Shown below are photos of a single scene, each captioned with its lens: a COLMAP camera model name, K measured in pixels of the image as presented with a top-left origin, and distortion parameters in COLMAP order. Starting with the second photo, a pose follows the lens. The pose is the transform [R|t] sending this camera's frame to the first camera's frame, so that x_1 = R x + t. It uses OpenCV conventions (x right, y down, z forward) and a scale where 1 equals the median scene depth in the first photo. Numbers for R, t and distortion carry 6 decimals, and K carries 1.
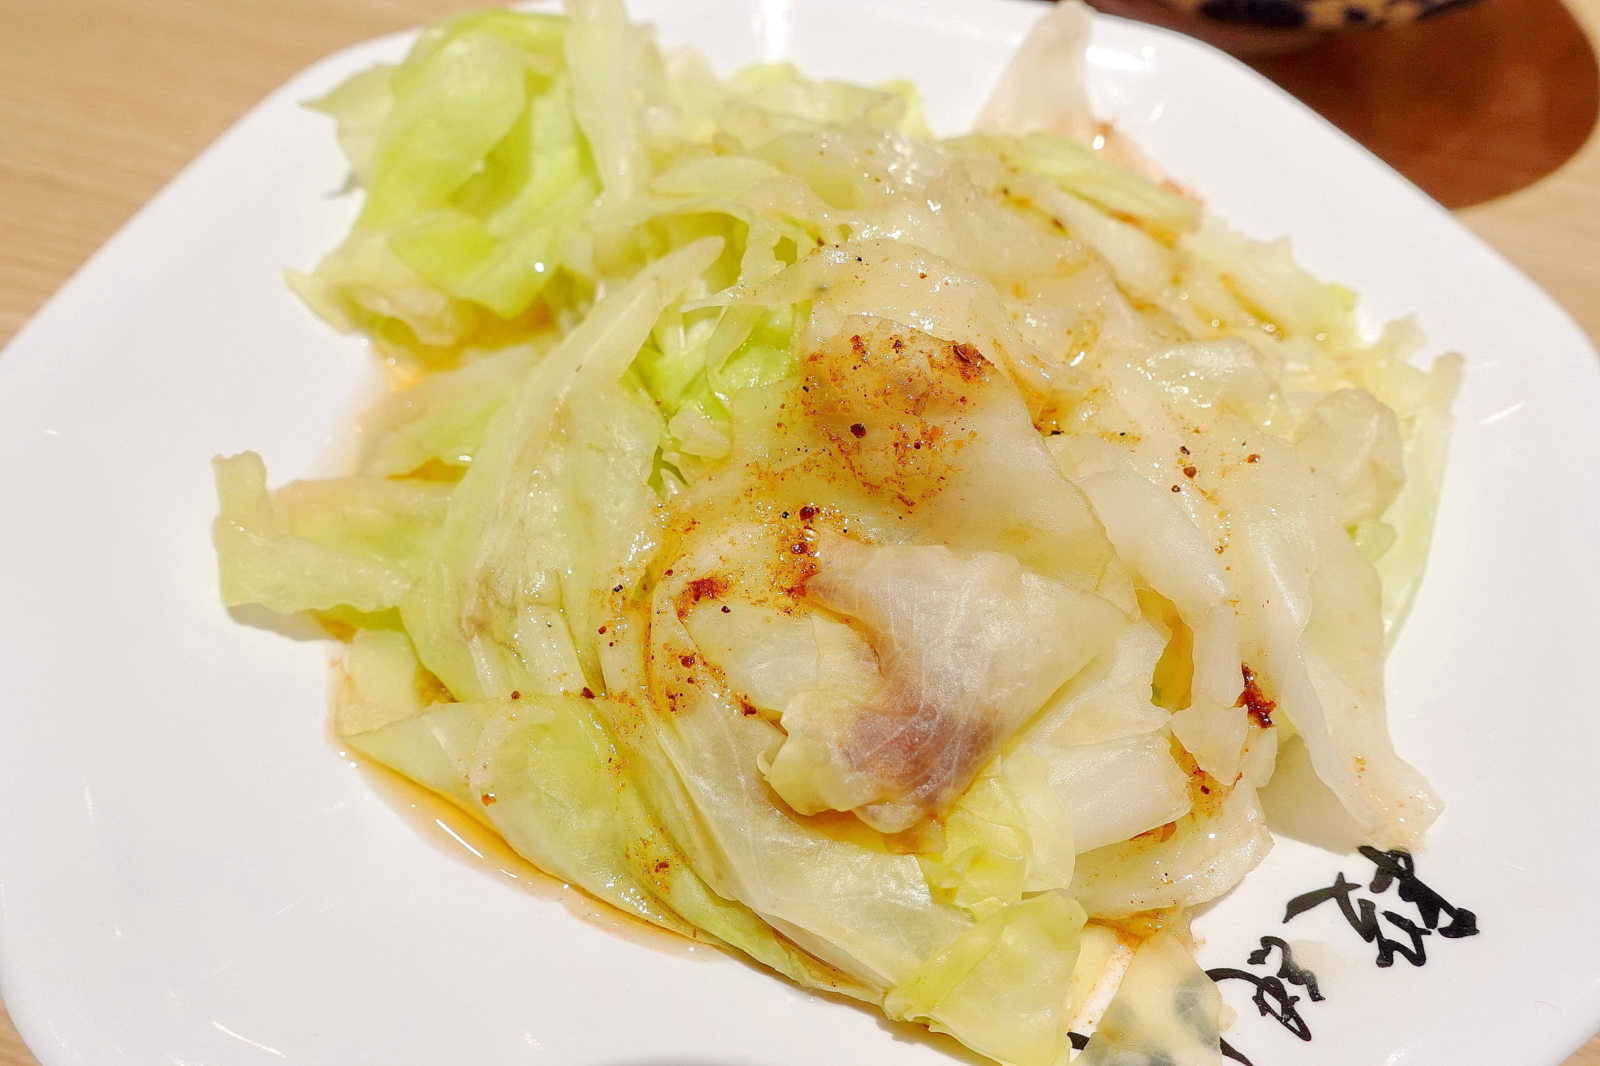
lens RADIAL K [[1089.5, 0, 800.0], [0, 1089.5, 533.0], [0, 0, 1]] dist [0.006246, 0.002004]
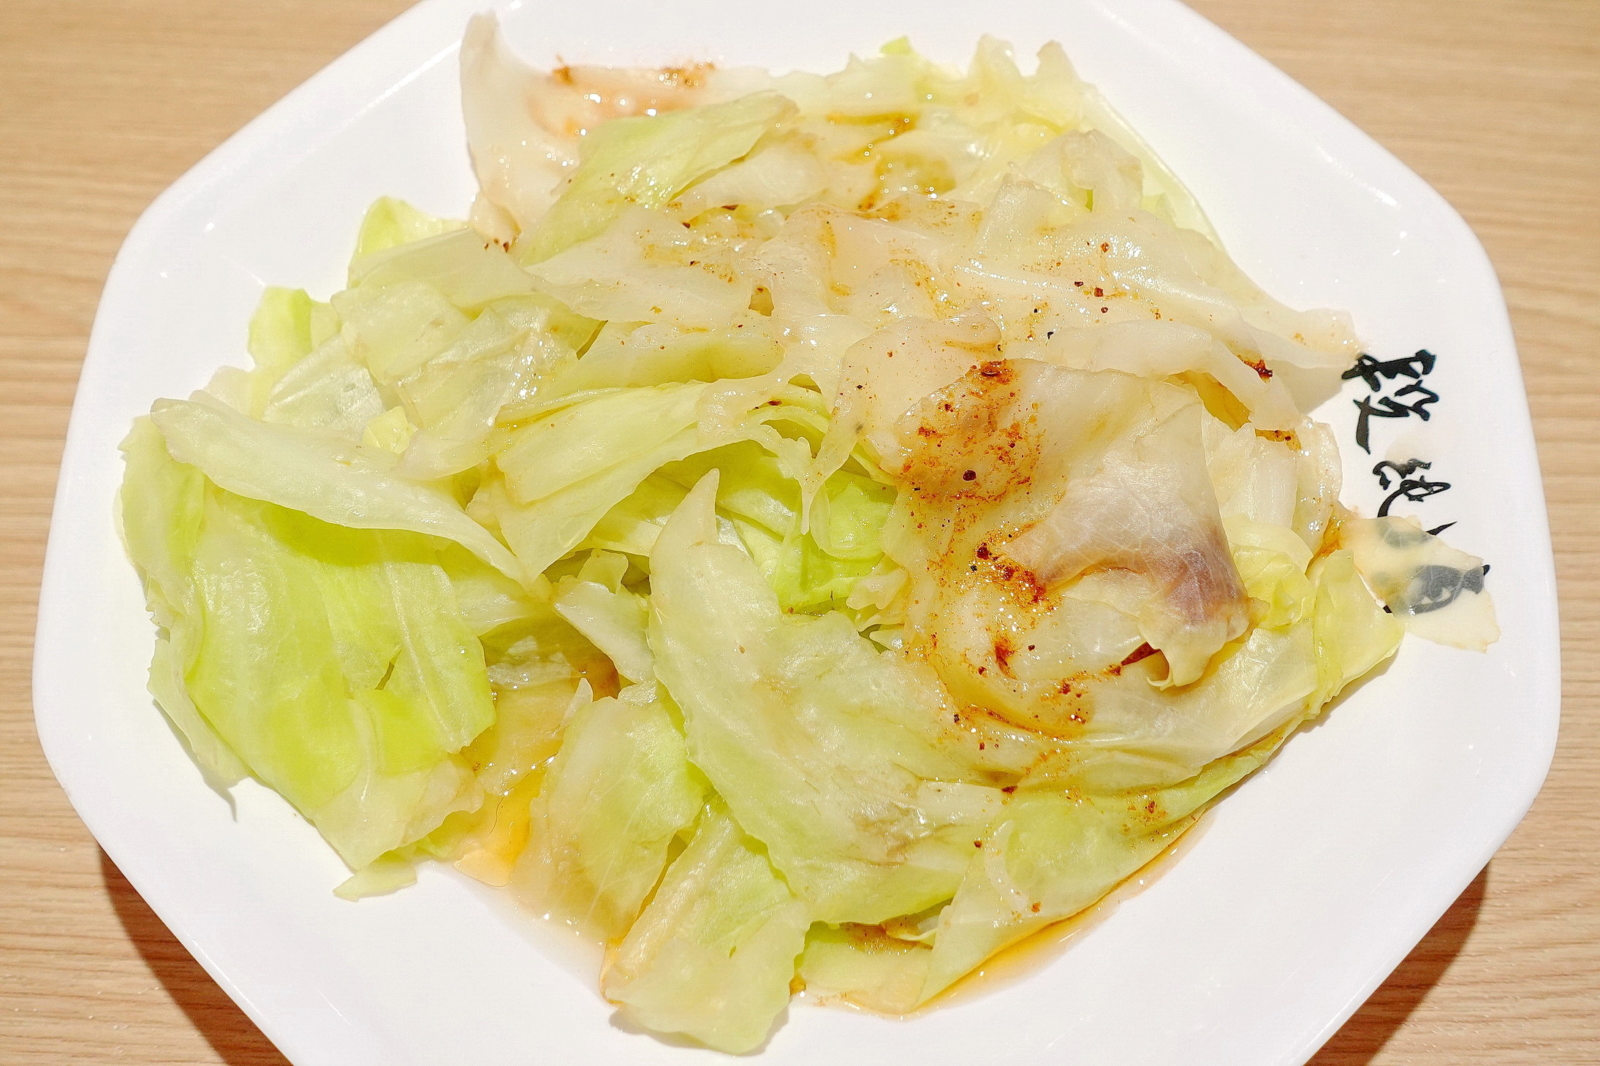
lens RADIAL K [[2541.8, 0, 800.0], [0, 2541.8, 533.0], [0, 0, 1]] dist [-0.055606, -0.079832]
pose [[0.467070, -0.784560, 0.407812, -1.277313], [0.718282, 0.605628, 0.342470, -1.195769], [-0.515671, 0.132967, 0.846406, -1.331683]]
